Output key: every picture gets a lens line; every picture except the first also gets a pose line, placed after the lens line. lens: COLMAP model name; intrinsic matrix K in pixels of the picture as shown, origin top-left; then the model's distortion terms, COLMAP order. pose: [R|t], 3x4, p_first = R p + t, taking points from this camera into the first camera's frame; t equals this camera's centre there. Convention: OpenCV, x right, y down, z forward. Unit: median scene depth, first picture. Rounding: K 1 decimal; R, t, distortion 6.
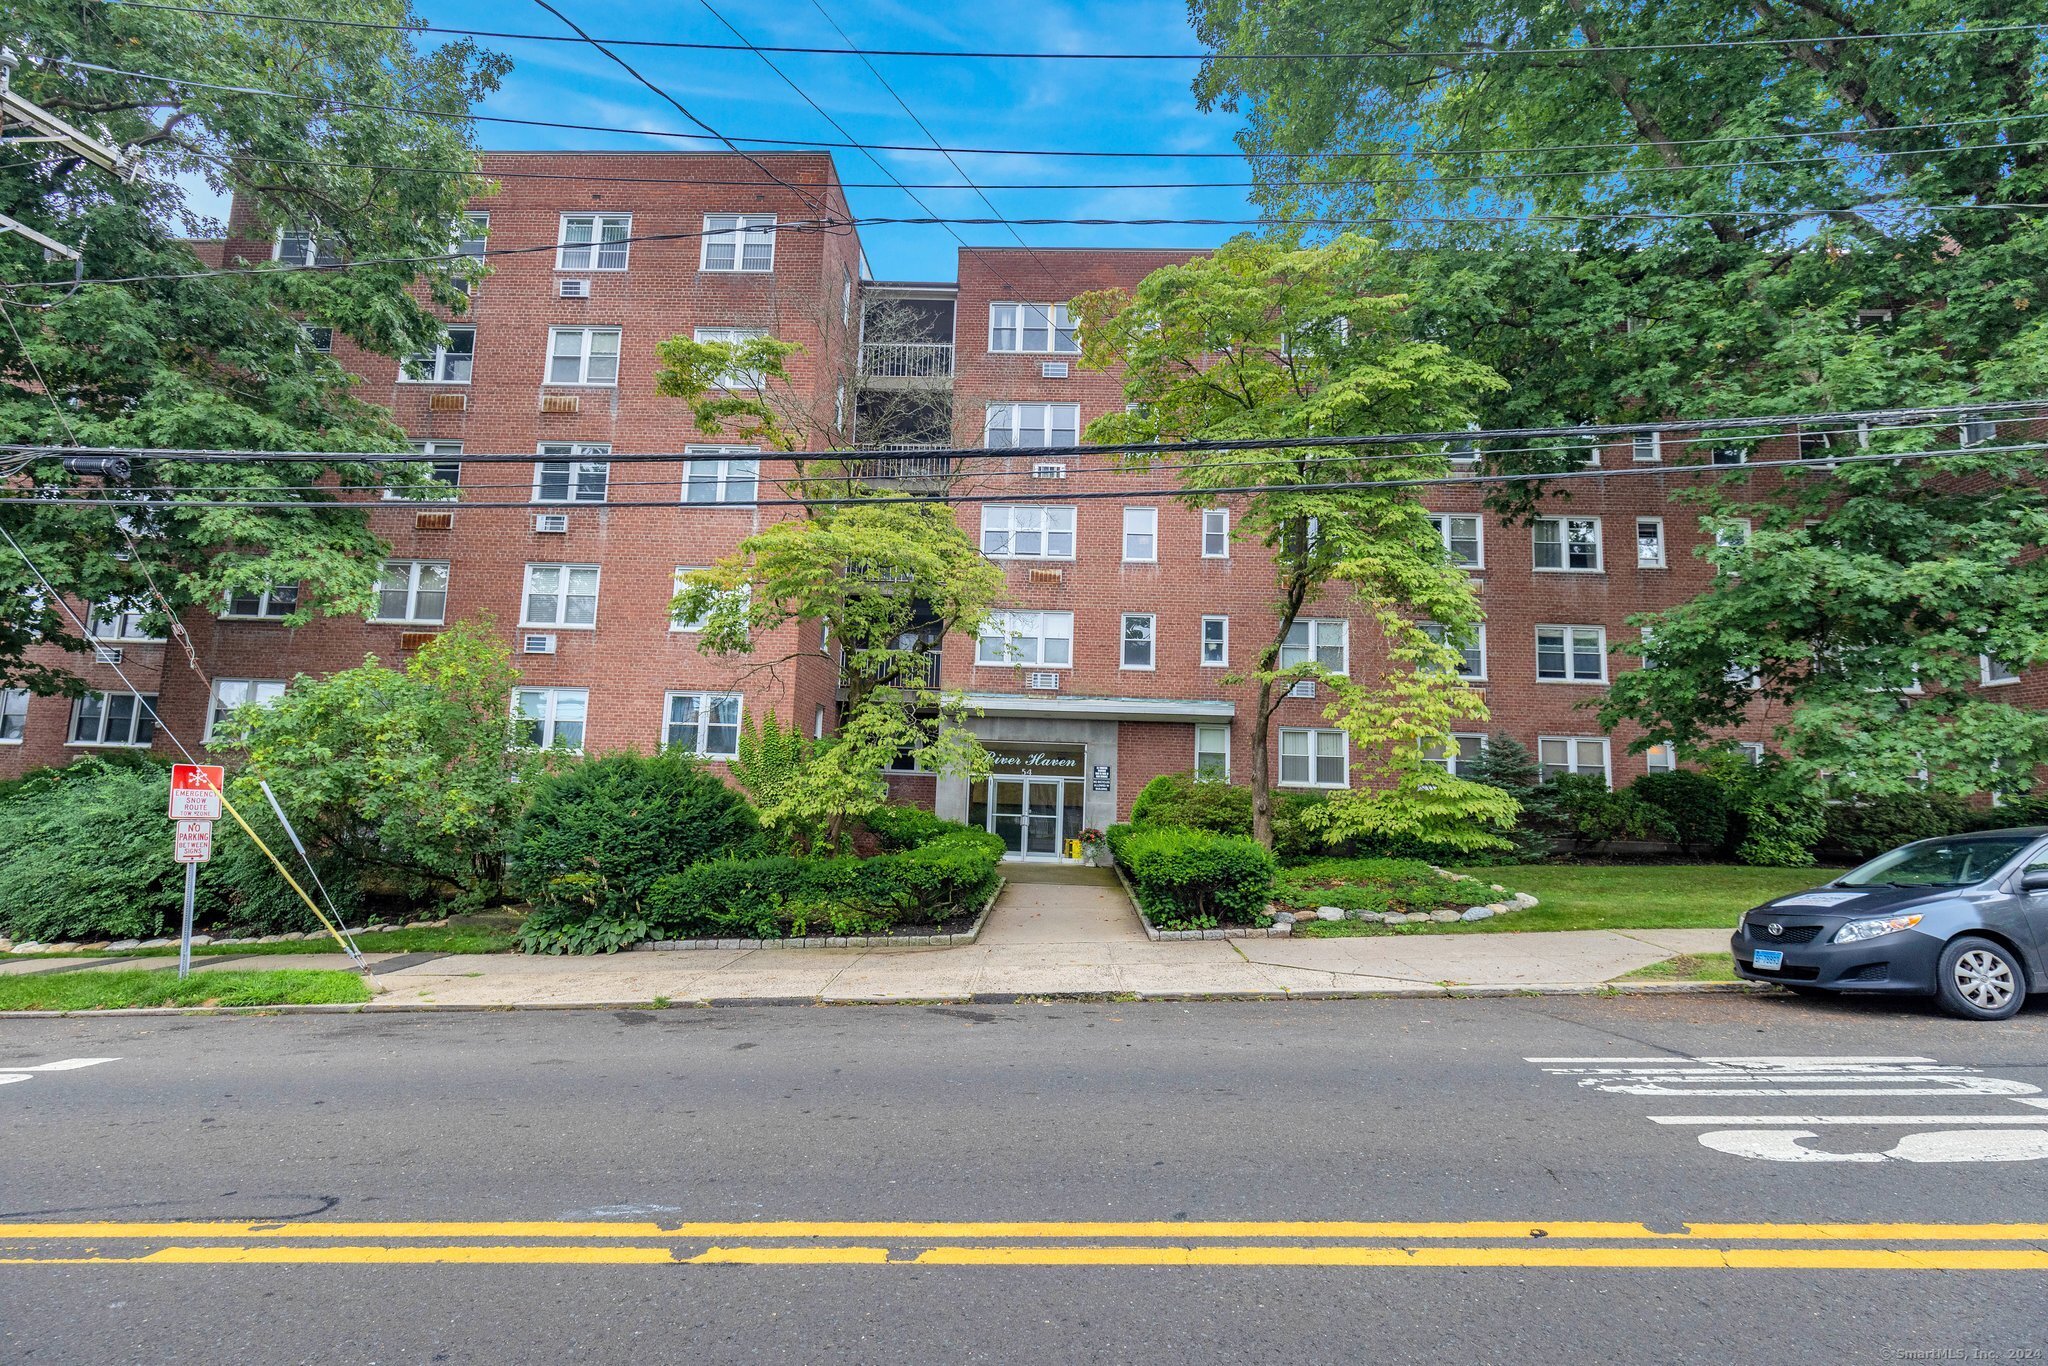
lens RADIAL K [[933.0, 0, 1017.6], [0, 933.0, 692.3], [0, 0, 1]] dist [0.000324, -0.000122]
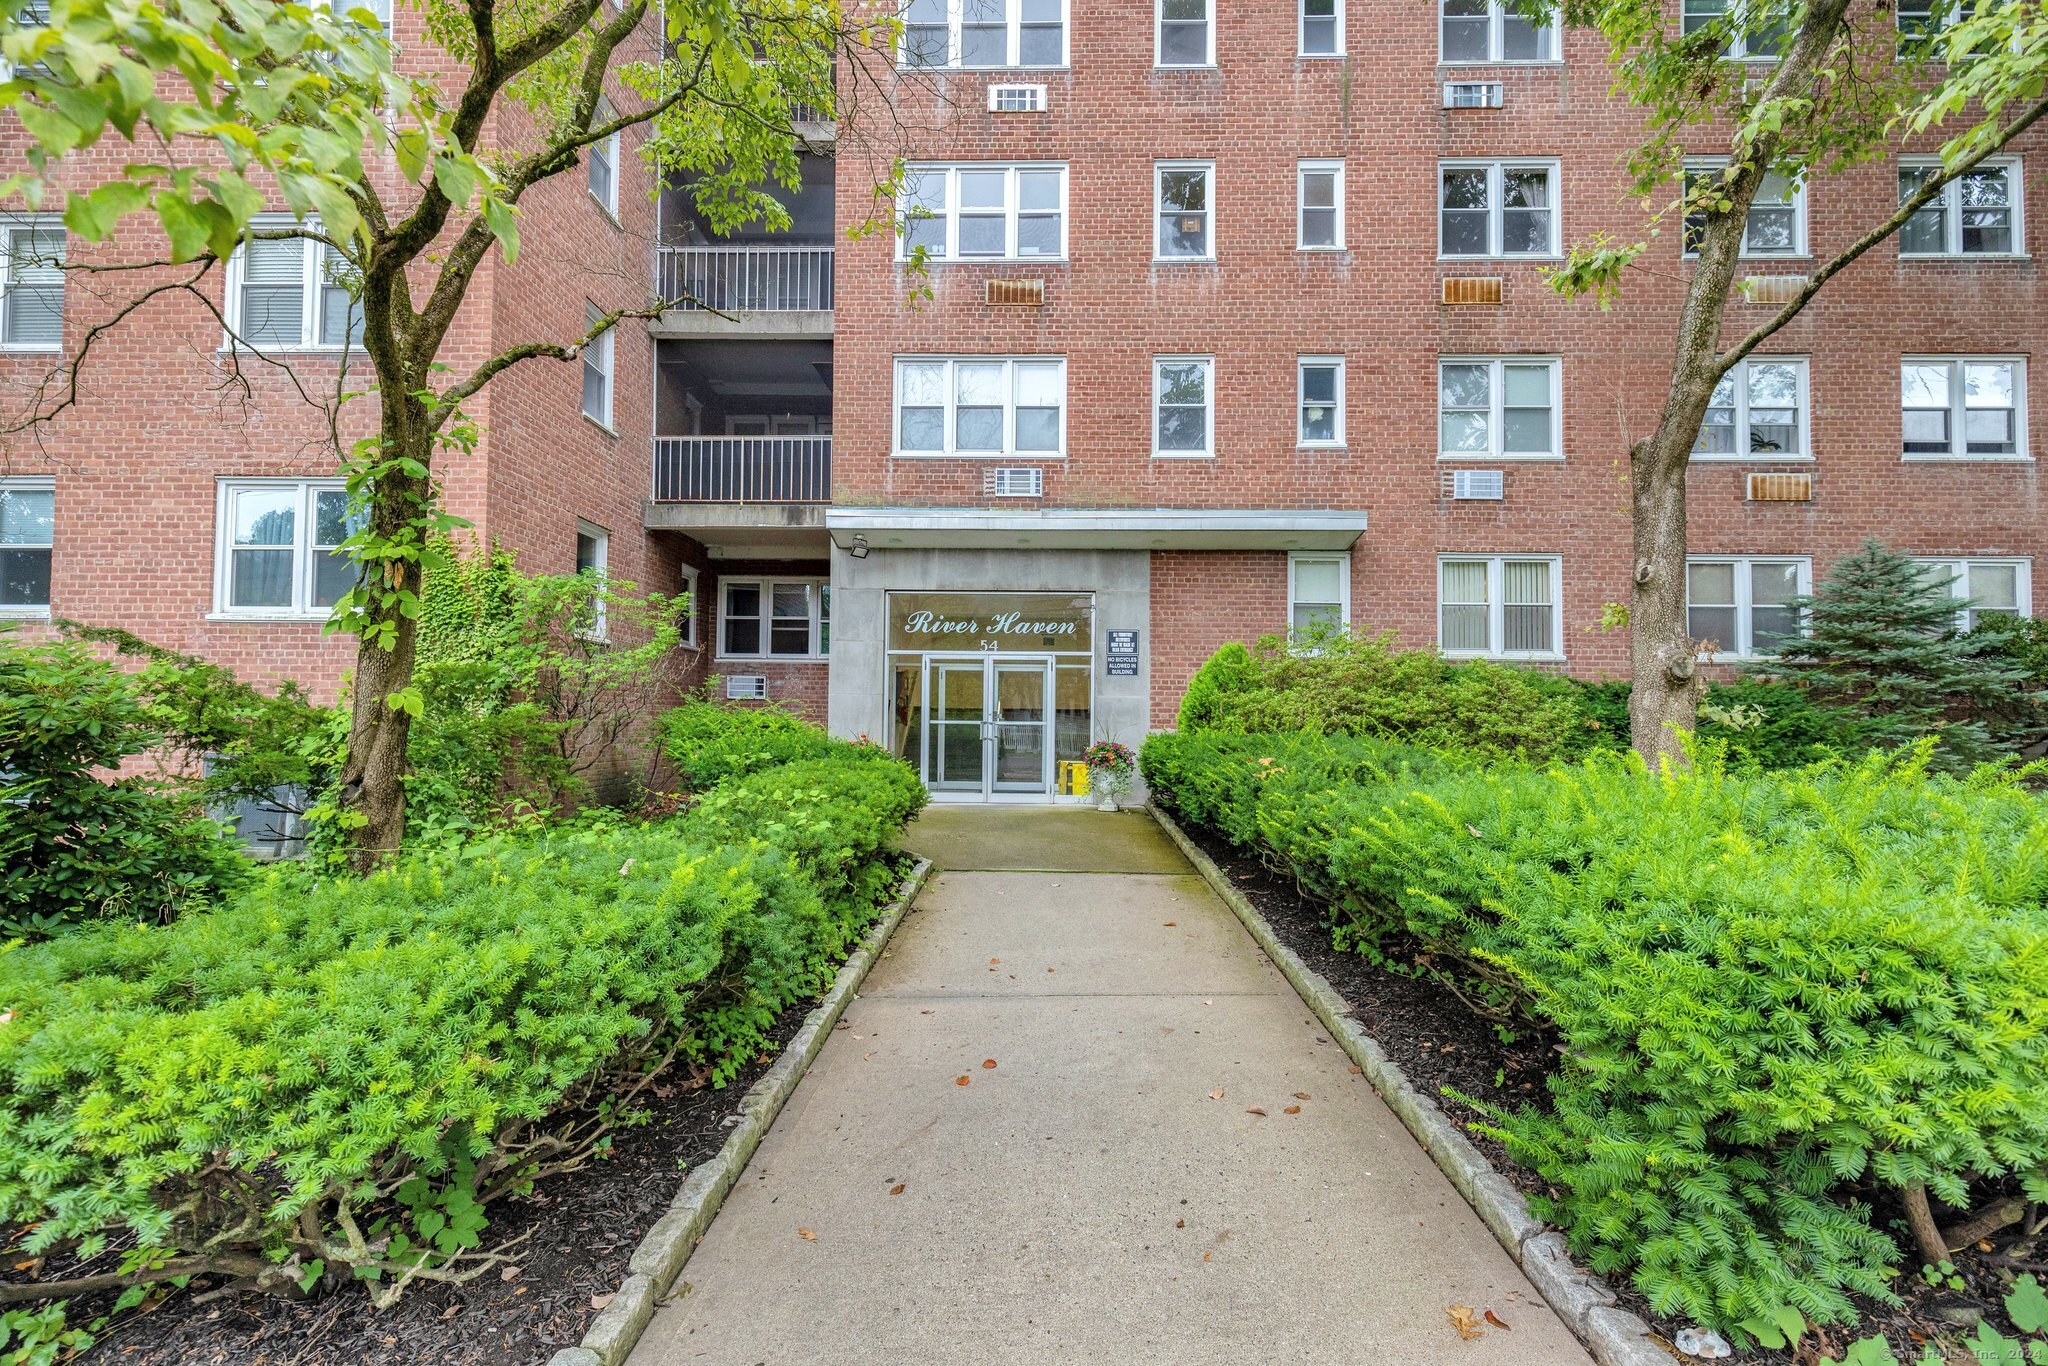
lens RADIAL K [[933.0, 0, 1026.8], [0, 933.0, 683.9], [0, 0, 1]] dist [0.000324, -0.000122]
pose [[0.999363, -0.023611, 0.026753, 0.016848], [0.021336, 0.996373, 0.082370, 0.062444], [-0.028601, -0.081747, 0.996243, 0.435923]]
